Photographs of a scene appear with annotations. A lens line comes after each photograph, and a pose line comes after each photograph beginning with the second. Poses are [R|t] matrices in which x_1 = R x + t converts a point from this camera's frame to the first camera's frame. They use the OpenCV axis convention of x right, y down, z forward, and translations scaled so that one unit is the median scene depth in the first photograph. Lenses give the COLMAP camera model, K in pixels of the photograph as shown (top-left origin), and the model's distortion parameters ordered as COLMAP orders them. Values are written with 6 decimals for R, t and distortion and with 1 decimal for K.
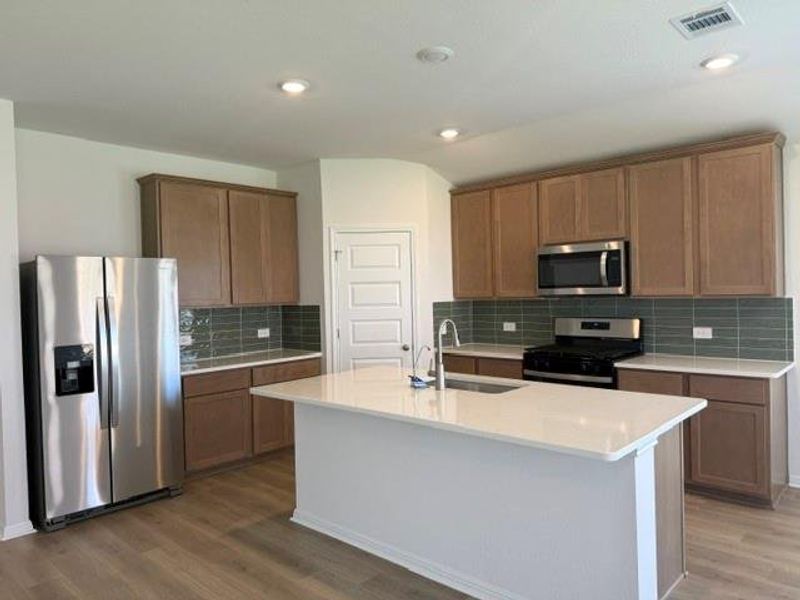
lens RADIAL K [[565.9, 0, 403.7], [0, 565.9, 298.4], [0, 0, 1]] dist [0.049864, -0.071936]
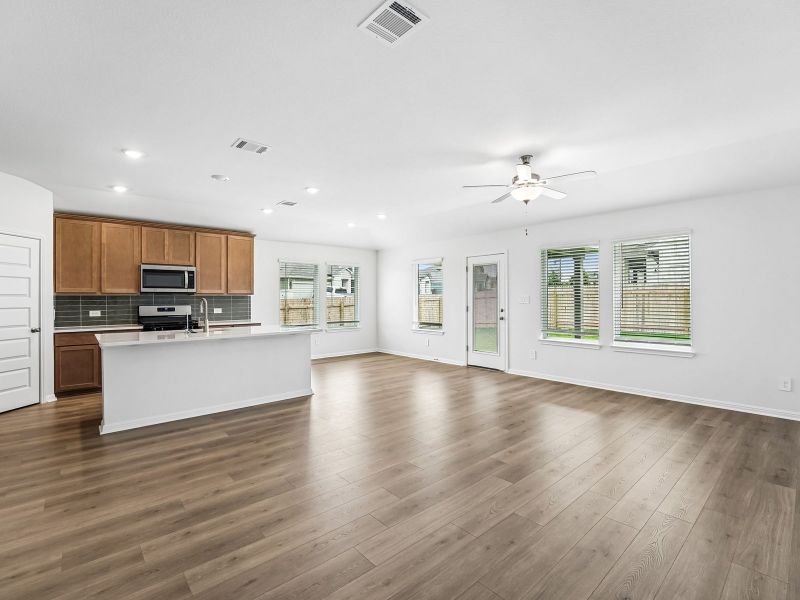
lens RADIAL K [[370.6, 0, 397.3], [0, 370.6, 299.1], [0, 0, 1]] dist [-0.022422, 0.000962]
pose [[0.116256, 0.022478, 0.992965, -0.931281], [0.018073, 0.999530, -0.024743, 0.068269], [-0.993055, 0.020822, 0.115795, 0.112306]]
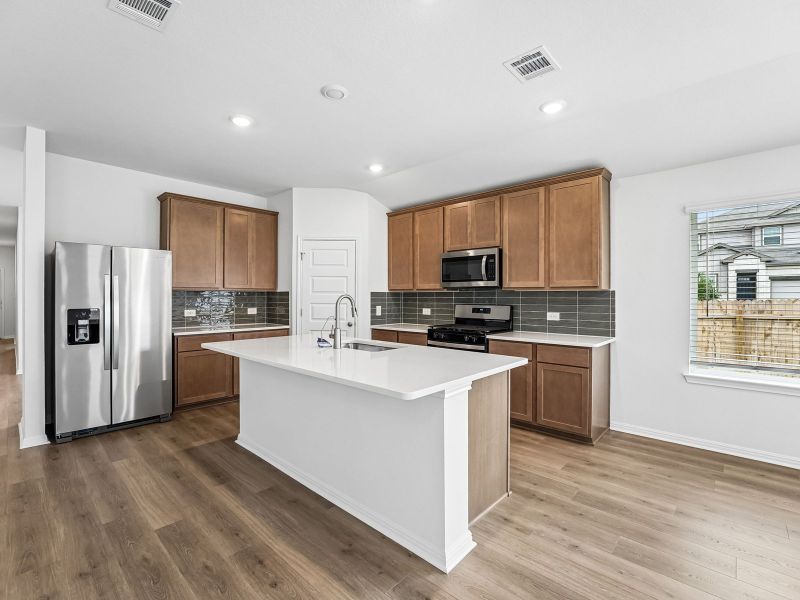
lens RADIAL K [[370.6, 0, 397.3], [0, 370.6, 299.1], [0, 0, 1]] dist [-0.022422, 0.000962]
pose [[0.999566, 0.028341, -0.008015, 0.163409], [-0.028418, 0.999550, -0.009615, 0.040997], [0.007739, 0.009839, 0.999922, 0.112310]]
